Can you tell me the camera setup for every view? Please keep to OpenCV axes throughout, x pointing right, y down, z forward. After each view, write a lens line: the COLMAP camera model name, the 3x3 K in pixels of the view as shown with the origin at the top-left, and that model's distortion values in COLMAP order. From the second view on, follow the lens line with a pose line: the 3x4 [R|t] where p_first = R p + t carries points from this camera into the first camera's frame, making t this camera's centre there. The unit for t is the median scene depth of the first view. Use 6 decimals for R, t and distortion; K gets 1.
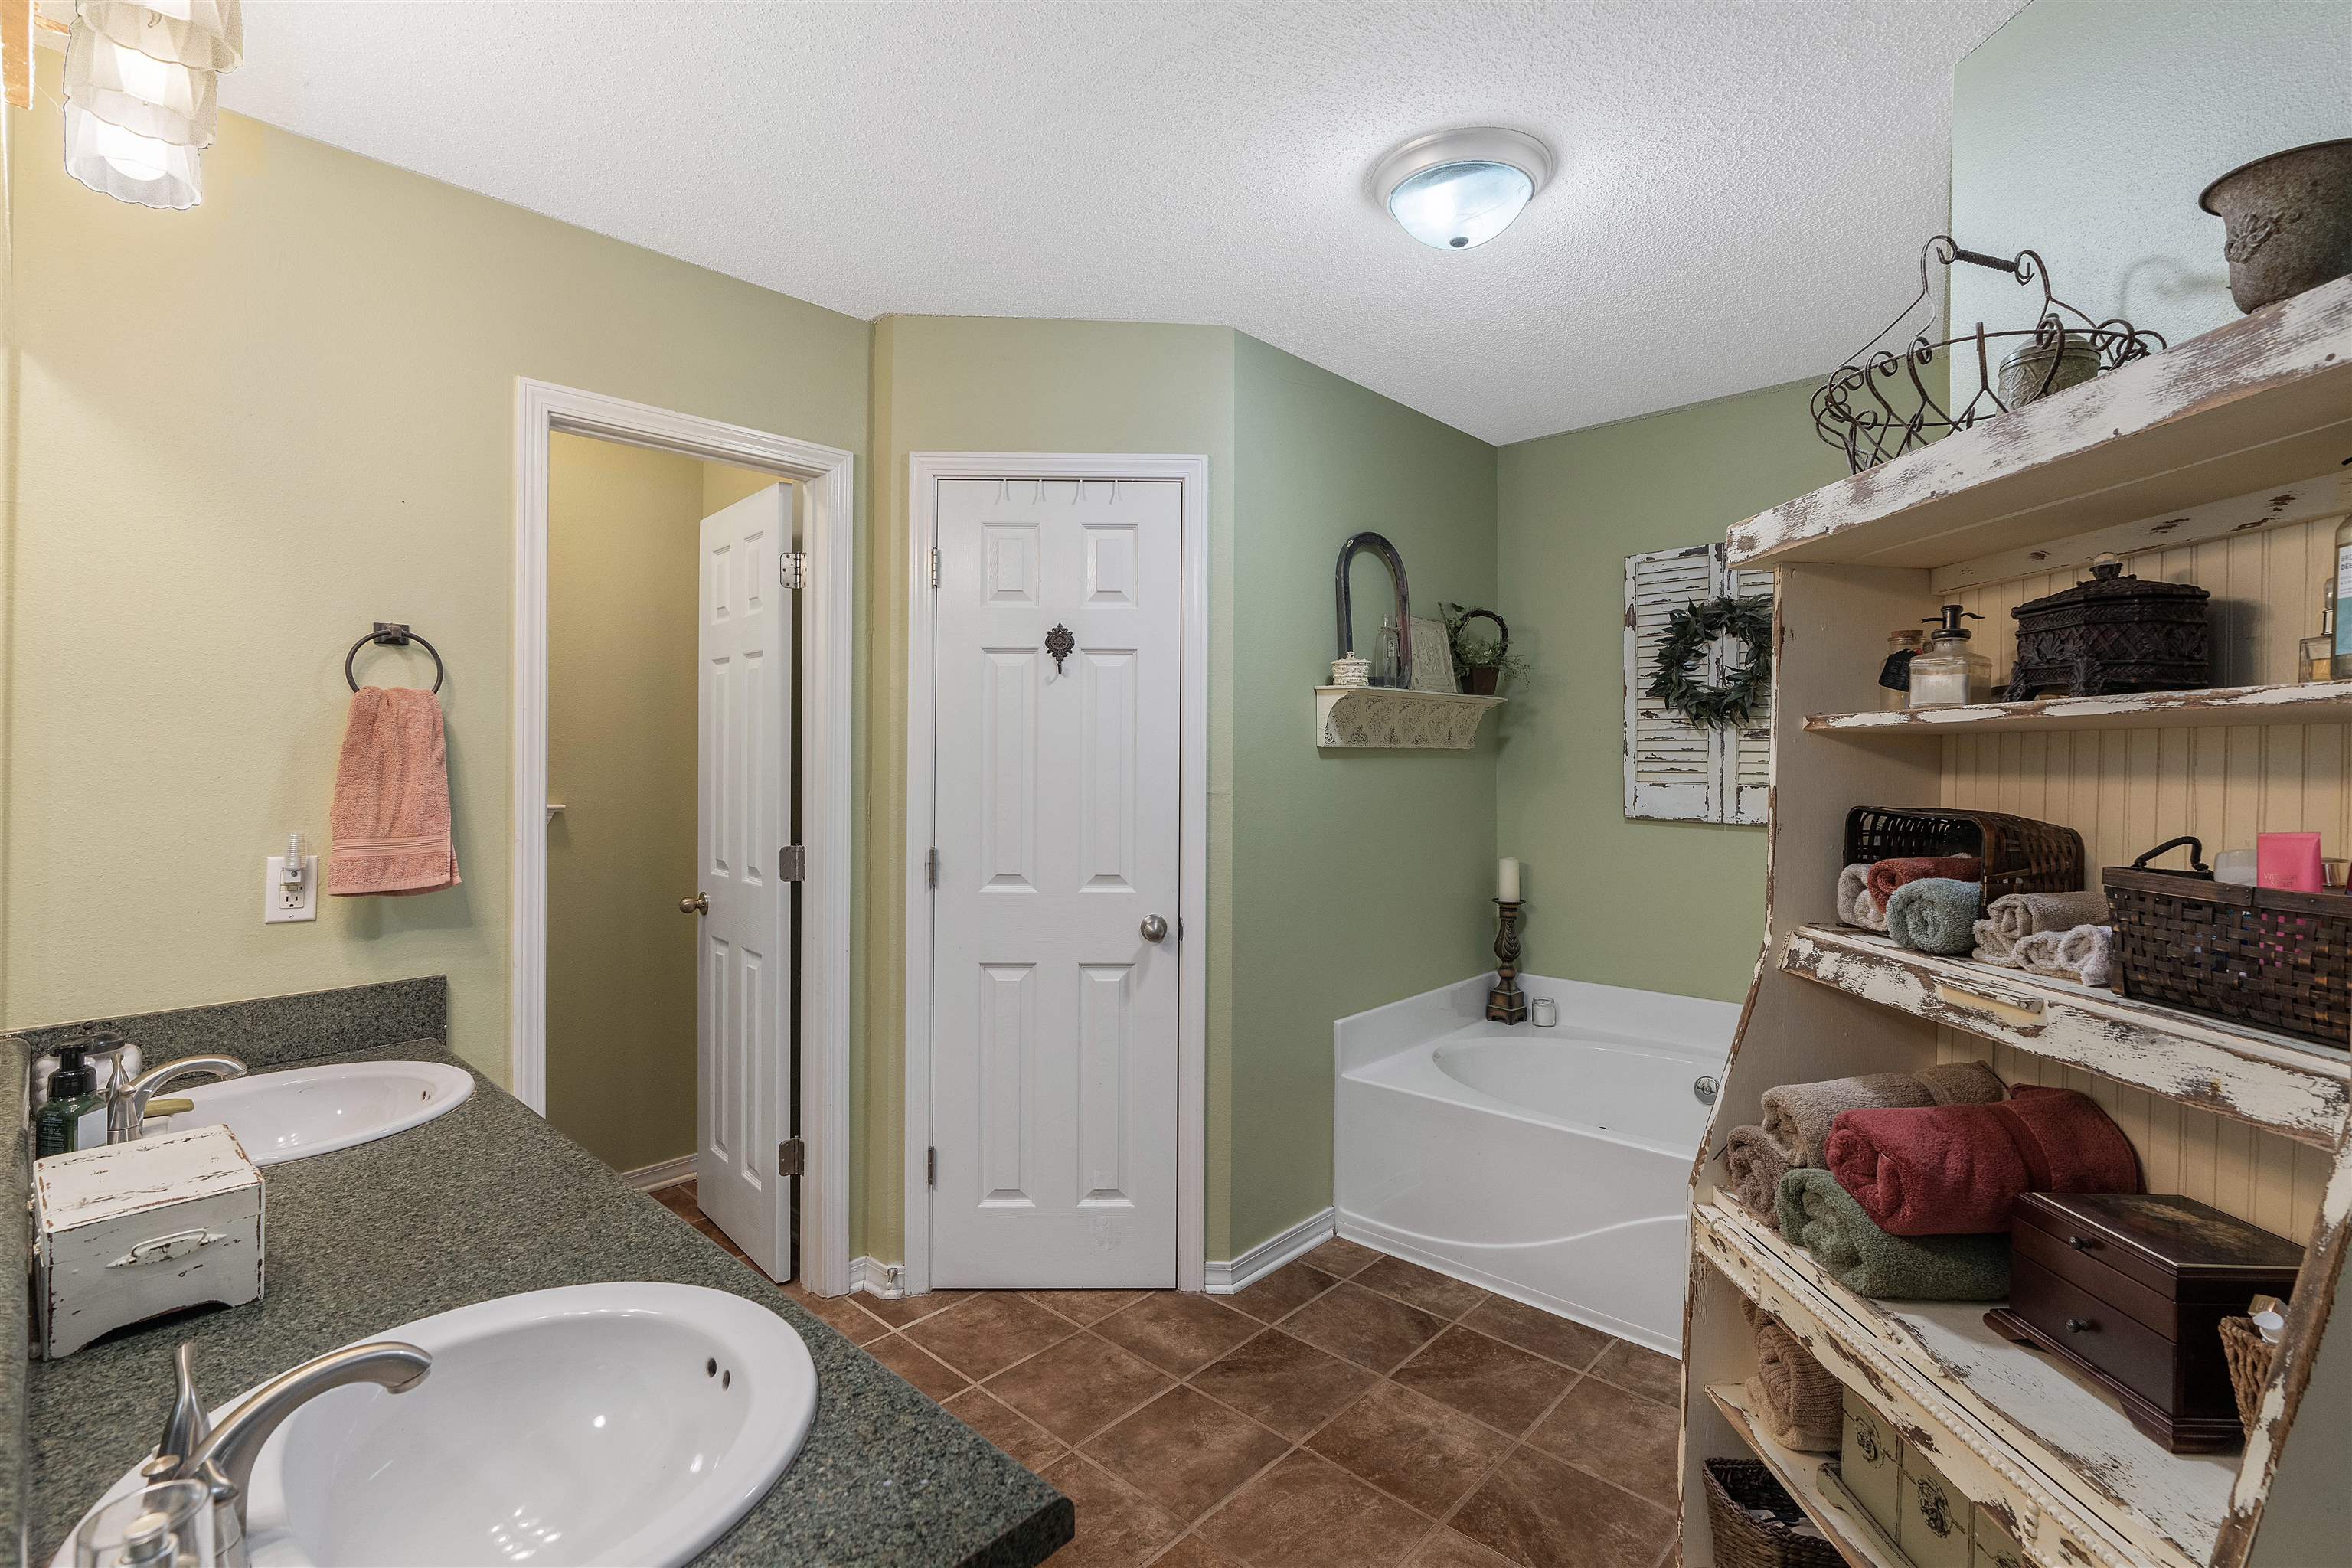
lens RADIAL K [[1062.3, 0, 1185.7], [0, 1062.3, 771.8], [0, 0, 1]] dist [-0.006323, 0.000958]
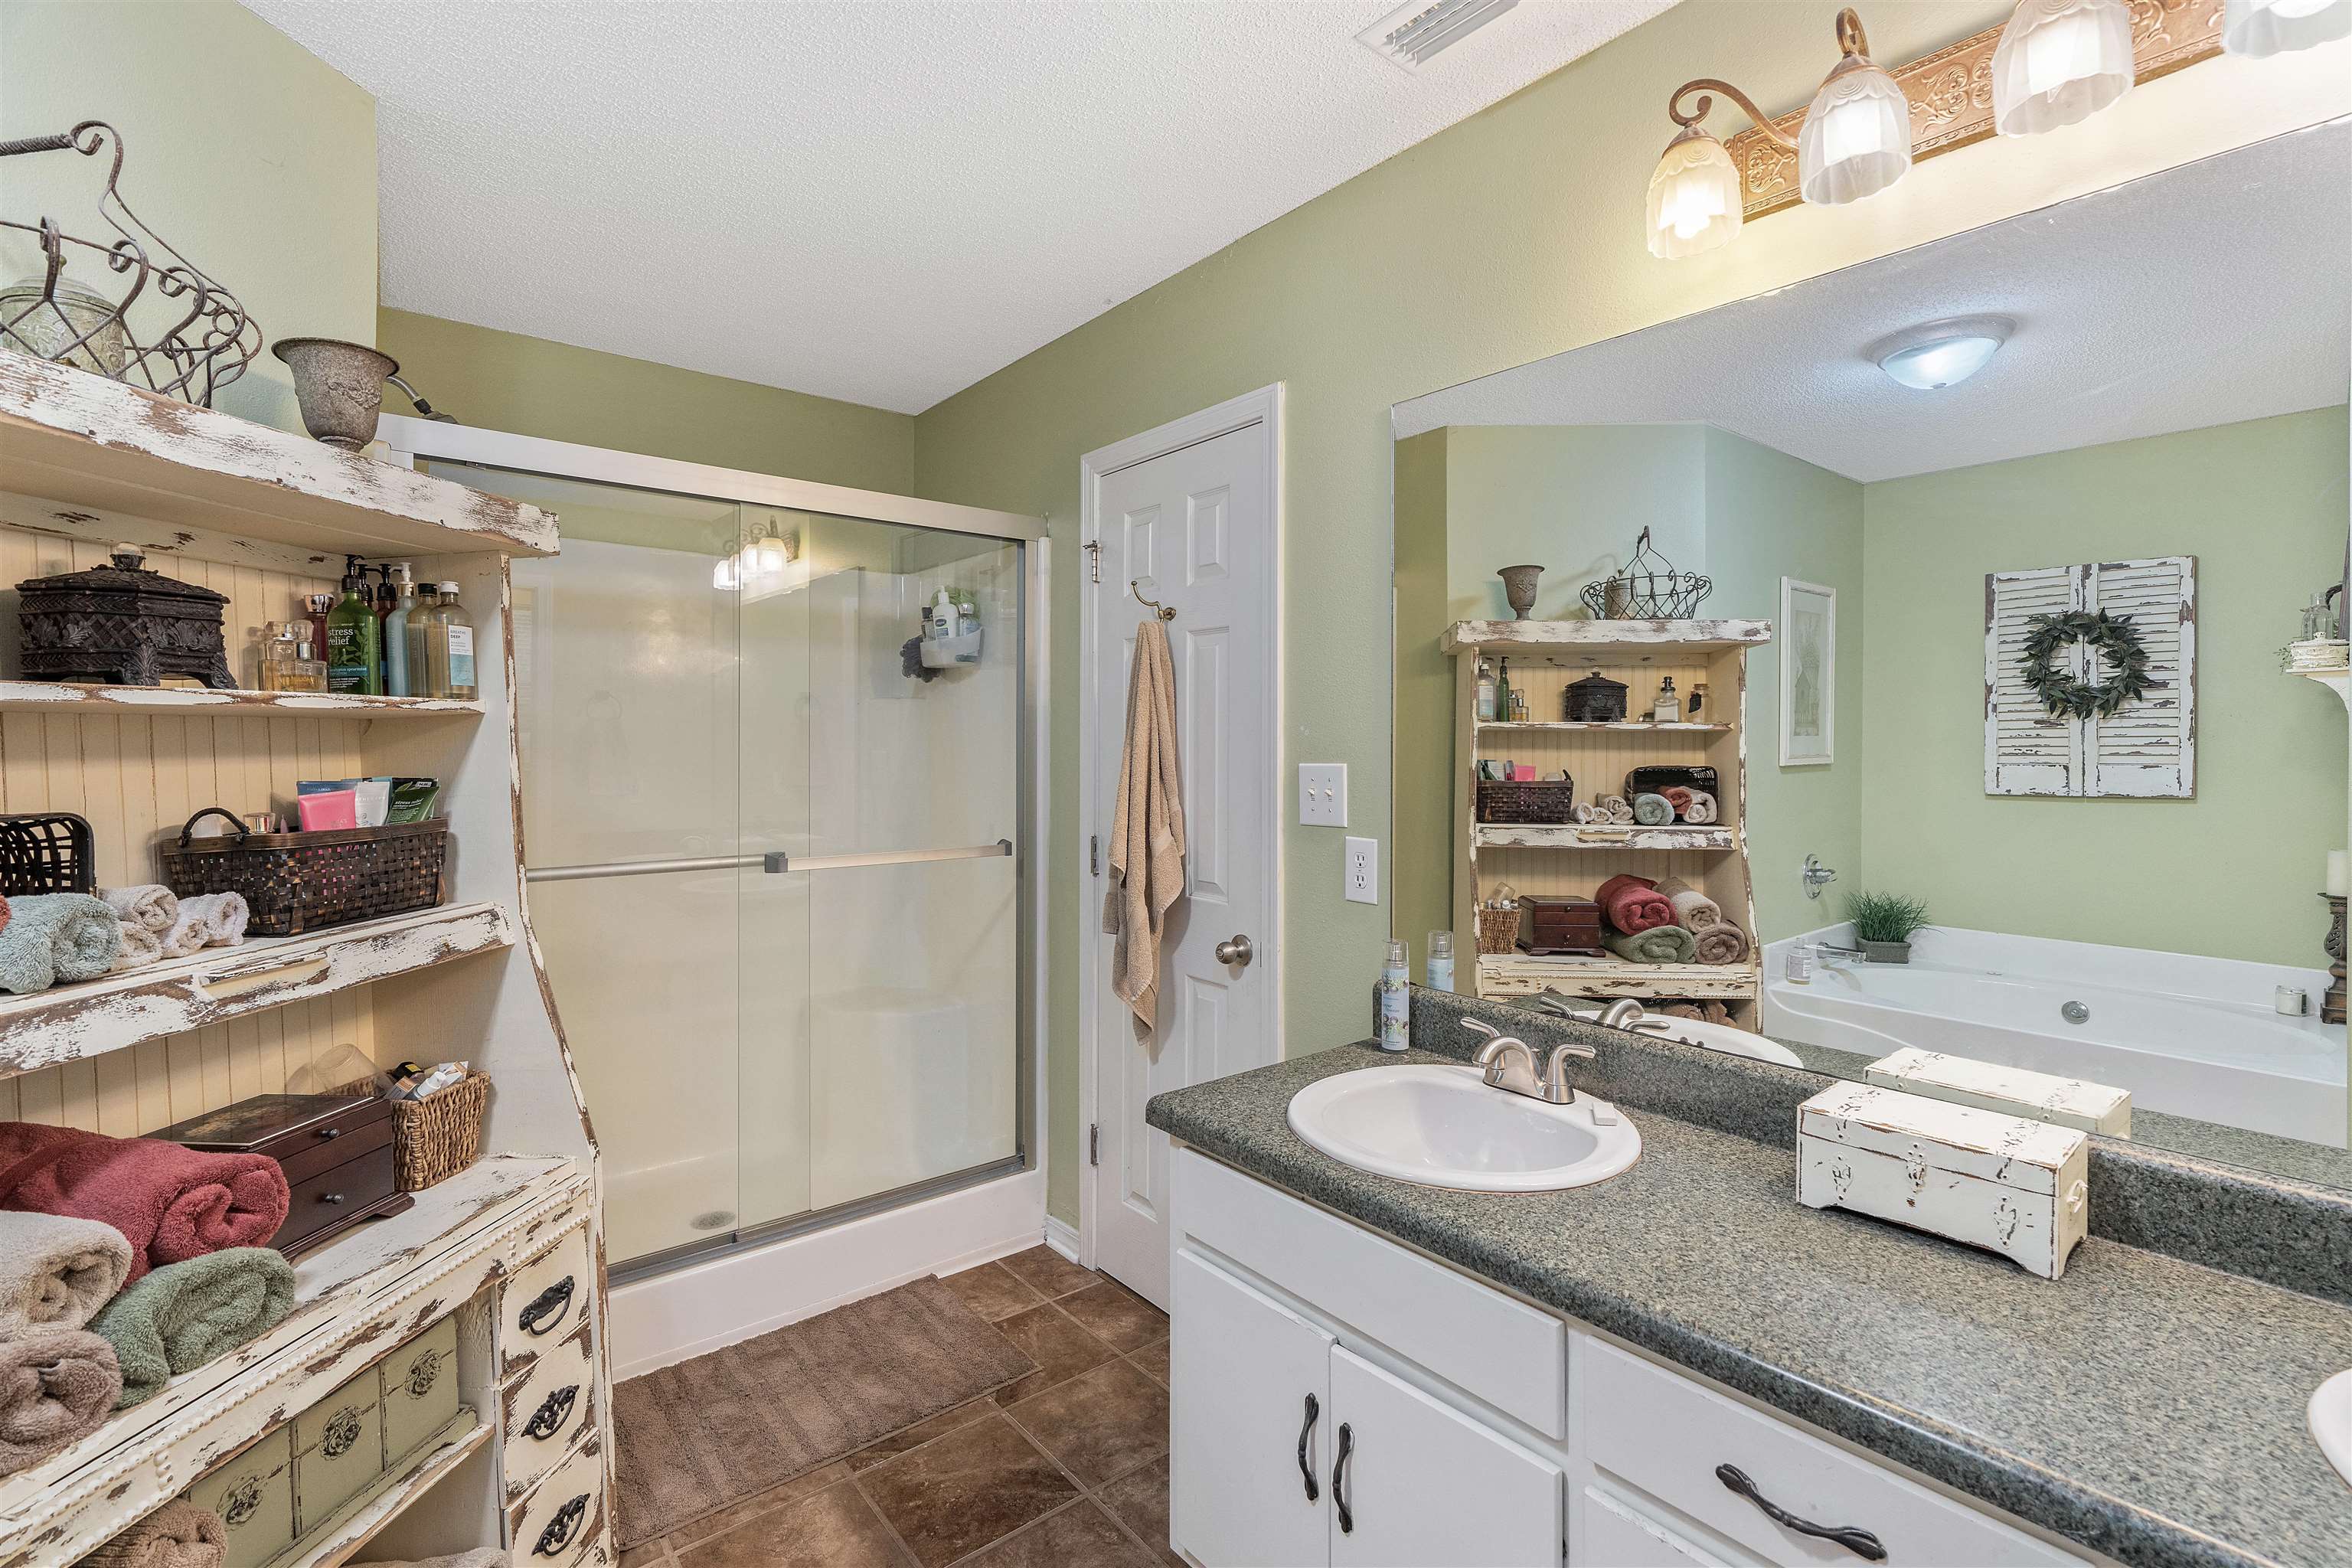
lens RADIAL K [[1062.3, 0, 1185.7], [0, 1062.3, 771.8], [0, 0, 1]] dist [-0.006323, 0.000958]
pose [[-0.990508, -0.011908, 0.136936, -0.289077], [-0.005700, 0.998942, 0.045641, -0.037965], [-0.137335, 0.044427, -0.989528, 1.896192]]
